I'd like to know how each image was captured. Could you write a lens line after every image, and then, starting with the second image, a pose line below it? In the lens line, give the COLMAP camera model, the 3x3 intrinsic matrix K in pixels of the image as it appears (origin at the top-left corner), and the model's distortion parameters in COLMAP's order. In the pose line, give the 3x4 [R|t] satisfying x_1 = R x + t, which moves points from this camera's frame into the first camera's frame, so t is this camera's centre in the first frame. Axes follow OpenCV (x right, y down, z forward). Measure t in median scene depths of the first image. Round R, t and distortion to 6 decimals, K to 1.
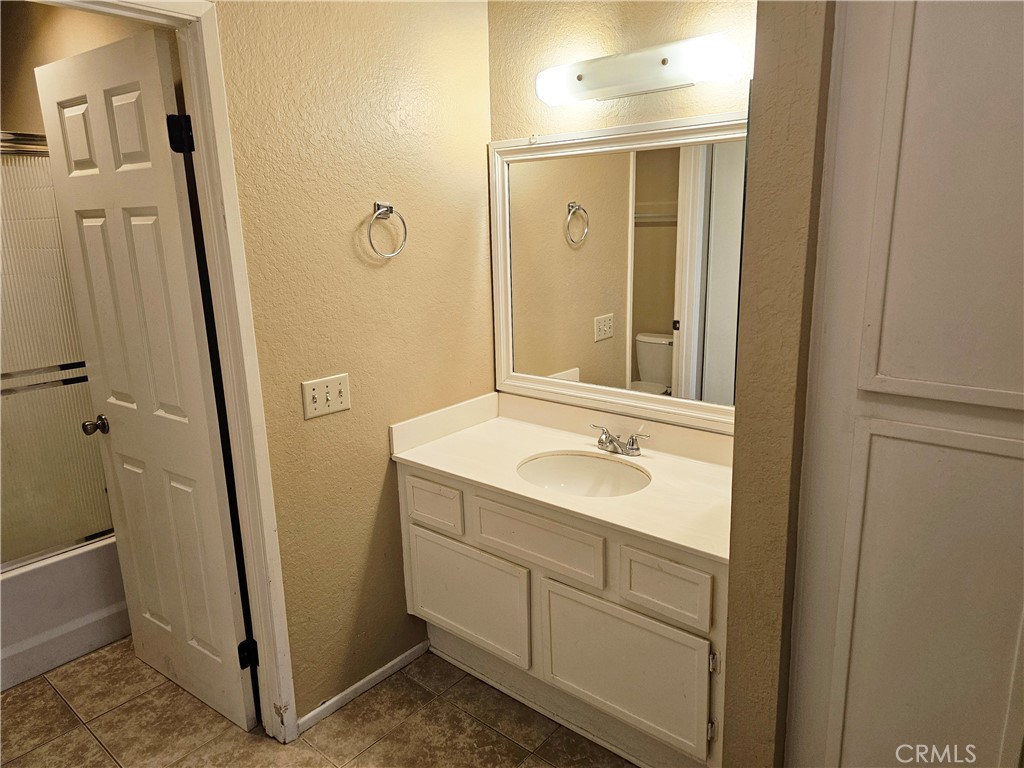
lens RADIAL K [[689.5, 0, 508.5], [0, 689.5, 376.9], [0, 0, 1]] dist [0.070863, -0.057894]
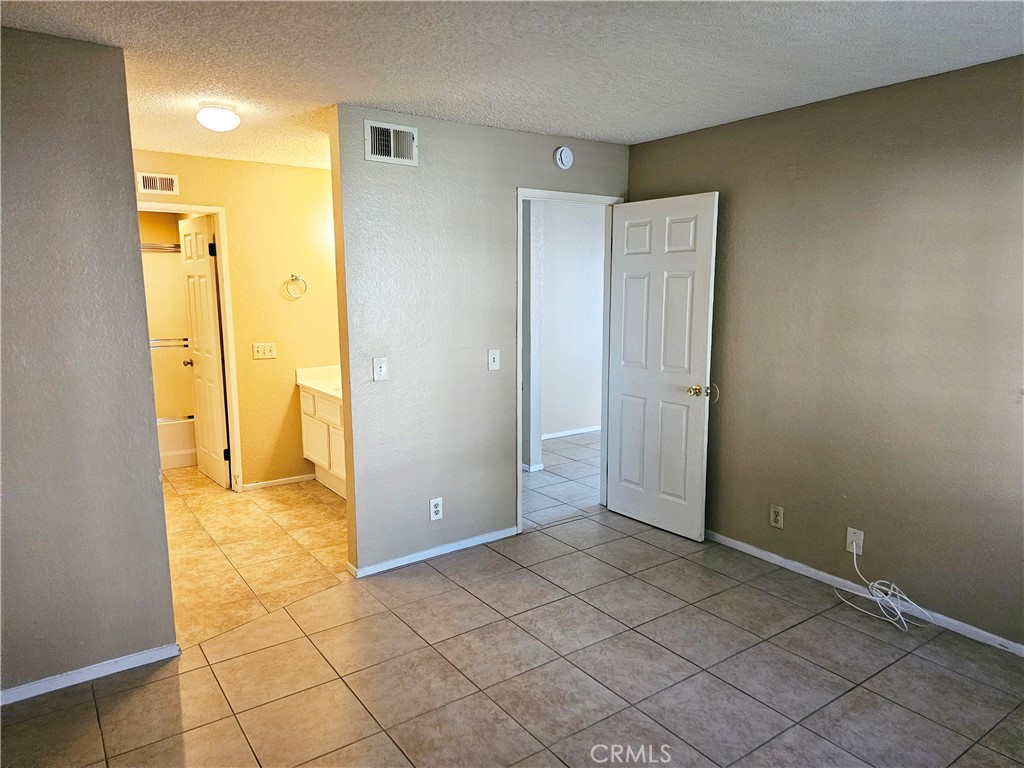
lens RADIAL K [[689.5, 0, 516.5], [0, 689.5, 379.6], [0, 0, 1]] dist [0.070863, -0.057894]
pose [[0.968260, 0.055930, -0.243608, 1.183976], [-0.075729, 0.994477, -0.072673, 0.233702], [0.238197, 0.088815, 0.967147, -1.138924]]
